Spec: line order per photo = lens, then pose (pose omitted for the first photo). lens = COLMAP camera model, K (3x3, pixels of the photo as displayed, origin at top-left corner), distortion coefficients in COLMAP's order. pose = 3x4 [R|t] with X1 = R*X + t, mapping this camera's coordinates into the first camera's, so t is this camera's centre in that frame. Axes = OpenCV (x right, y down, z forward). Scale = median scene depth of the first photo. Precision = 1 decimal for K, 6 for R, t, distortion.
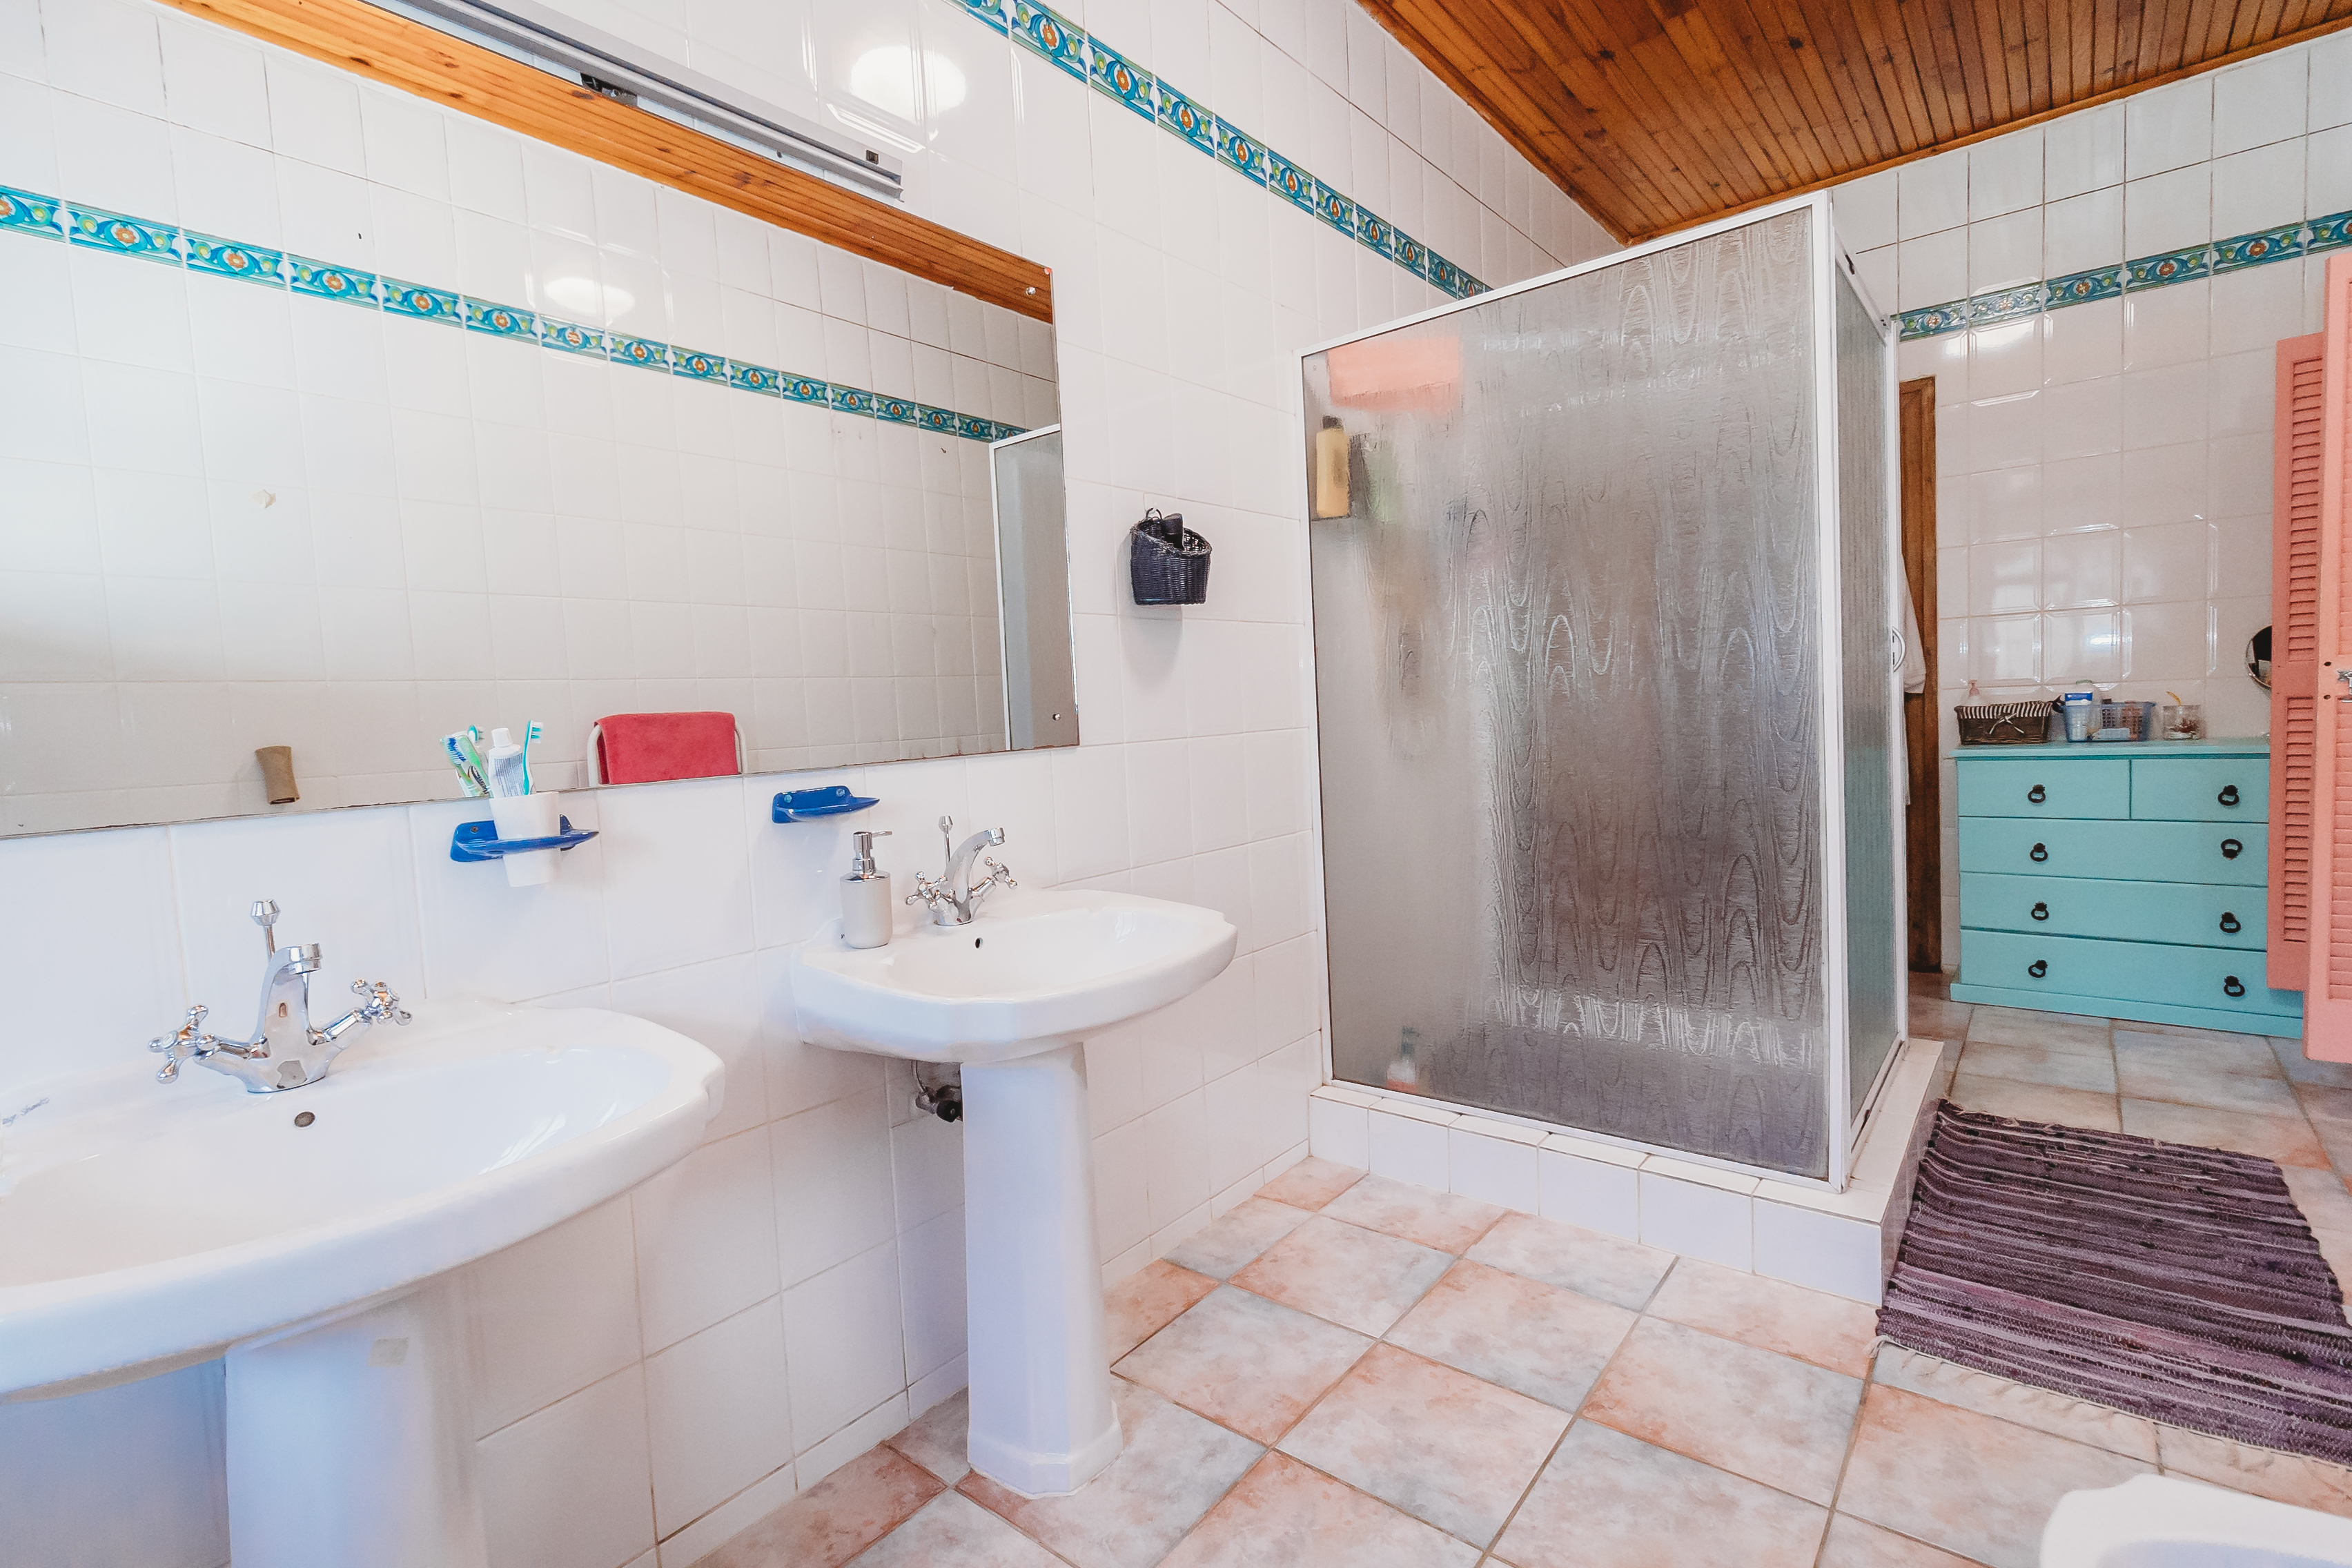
lens RADIAL K [[1078.3, 0, 1171.1], [0, 1078.3, 763.4], [0, 0, 1]] dist [0.001073, 0.000087]
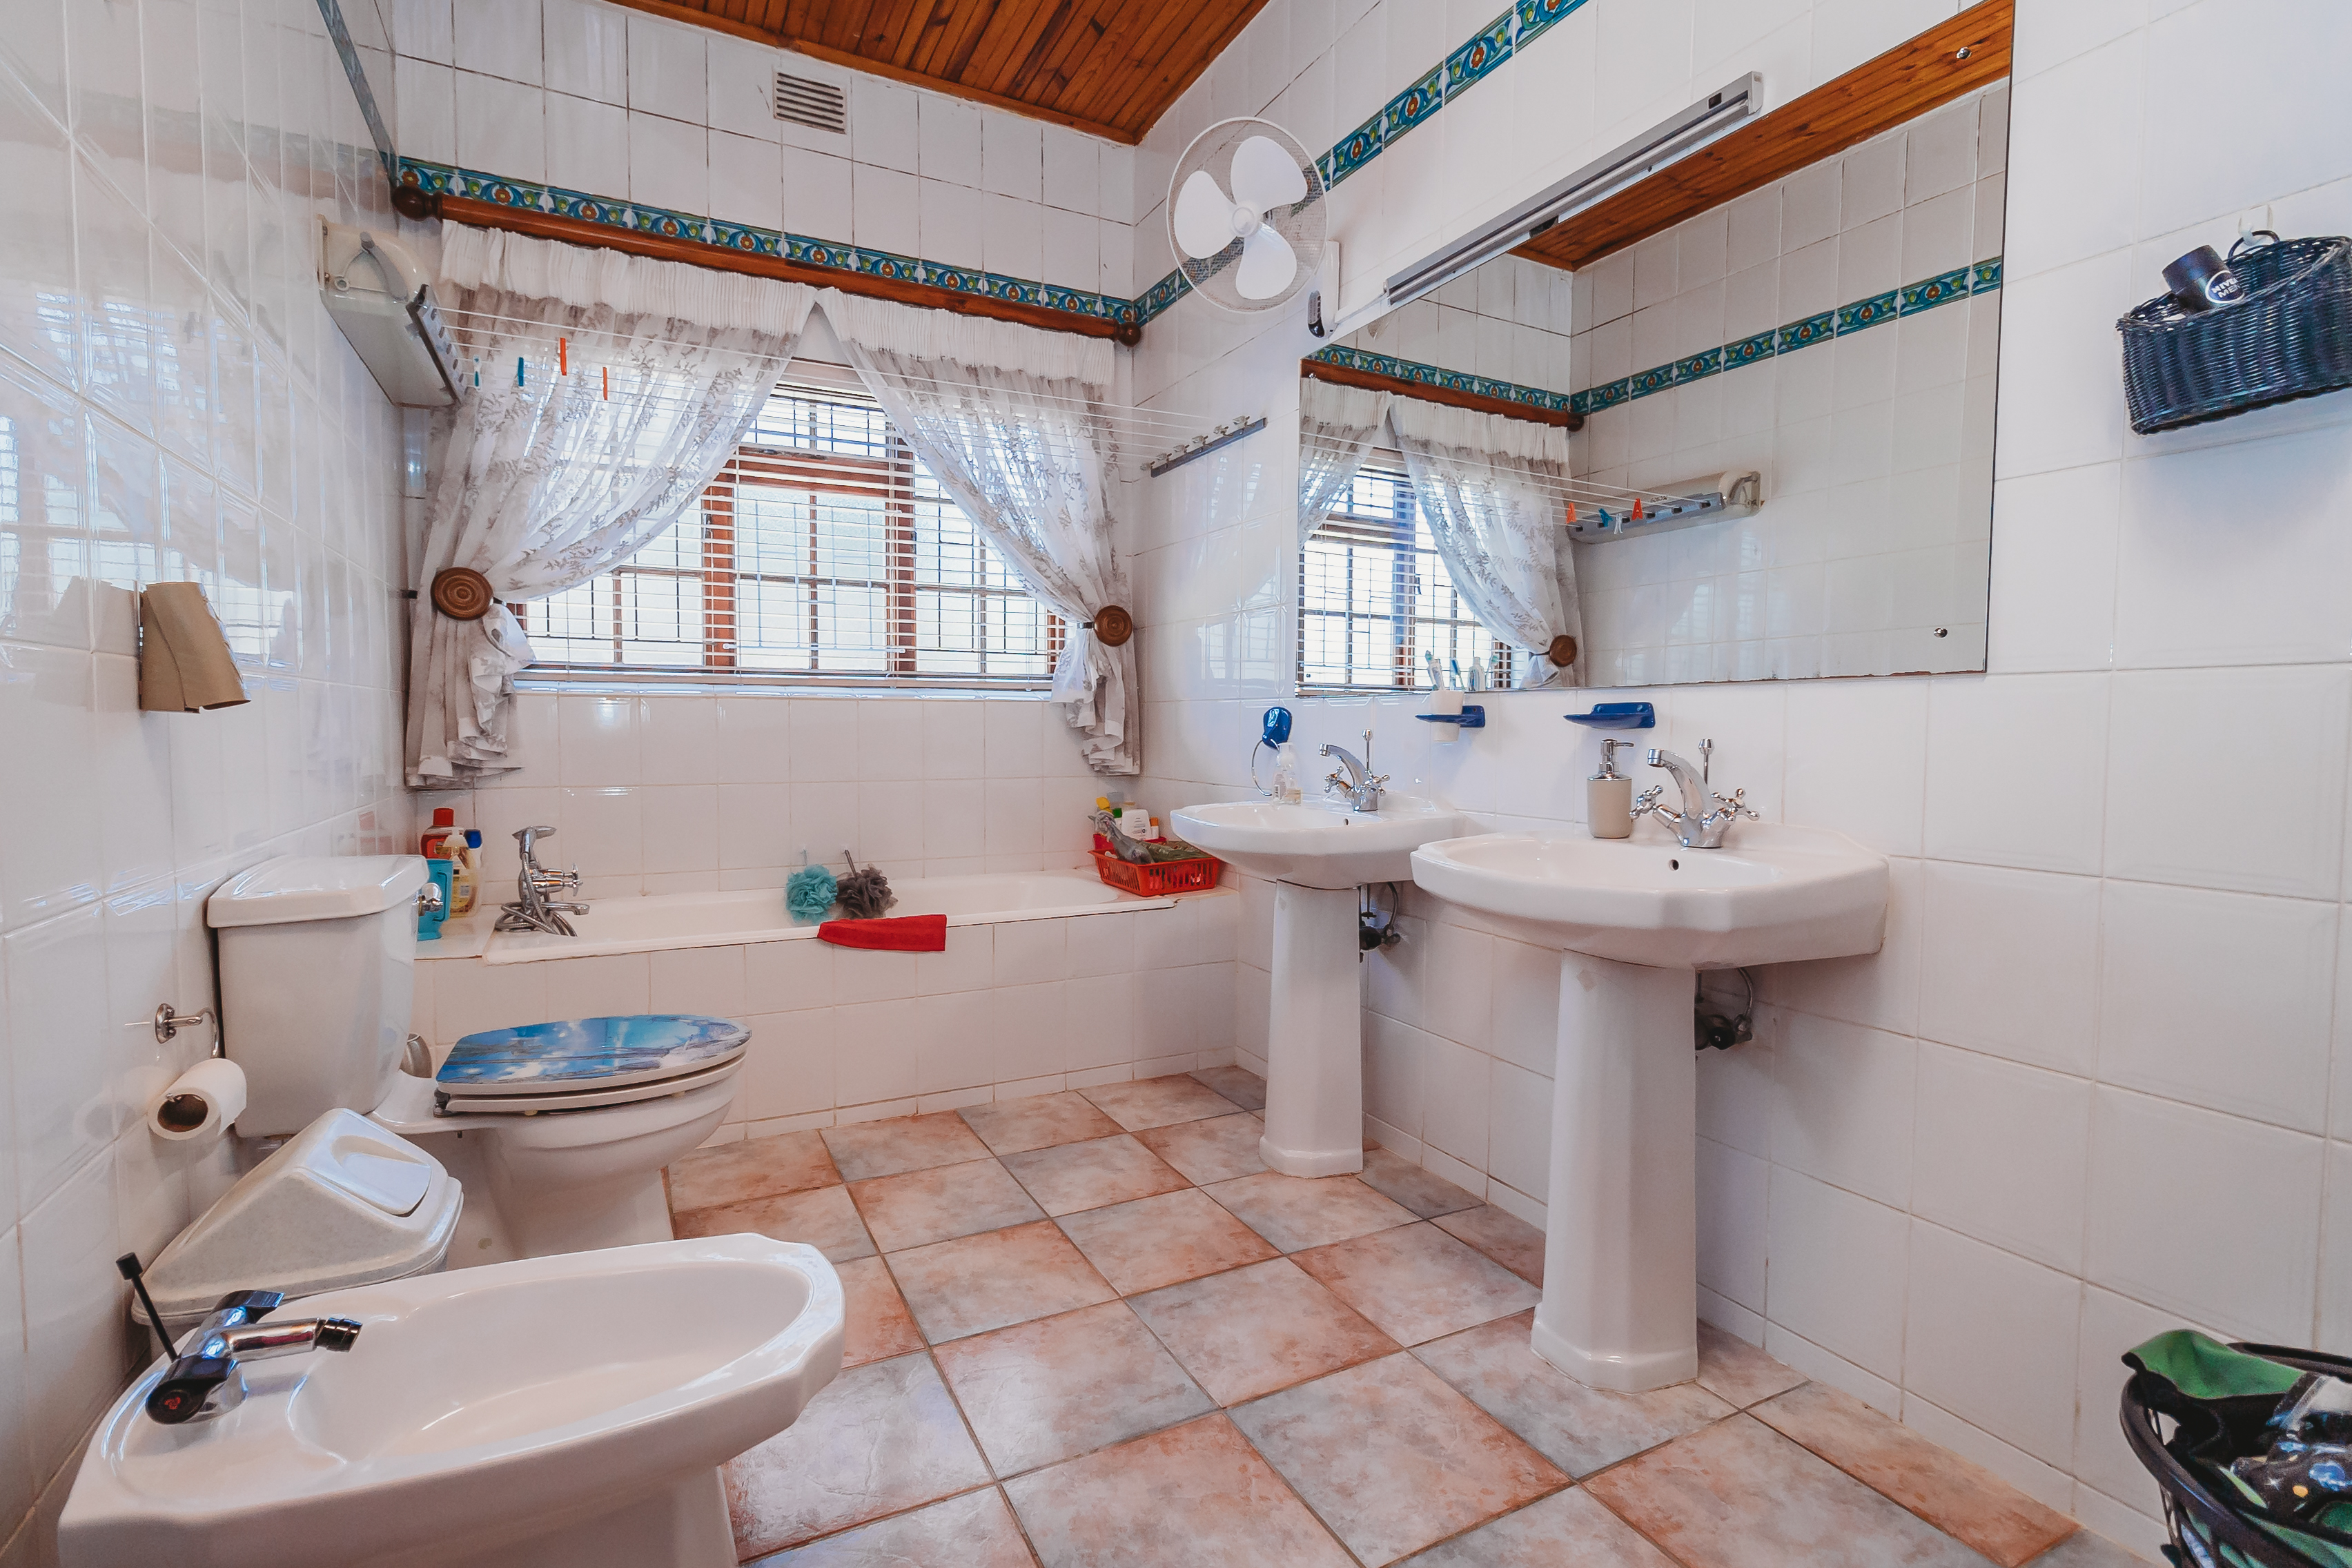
lens RADIAL K [[1078.3, 0, 1173.6], [0, 1078.3, 792.5], [0, 0, 1]] dist [0.001073, 0.000087]
pose [[-0.387892, 0.096710, -0.916617, 0.995571], [-0.040973, 0.991688, 0.121969, -0.006058], [0.920794, 0.084868, -0.380706, 1.024137]]
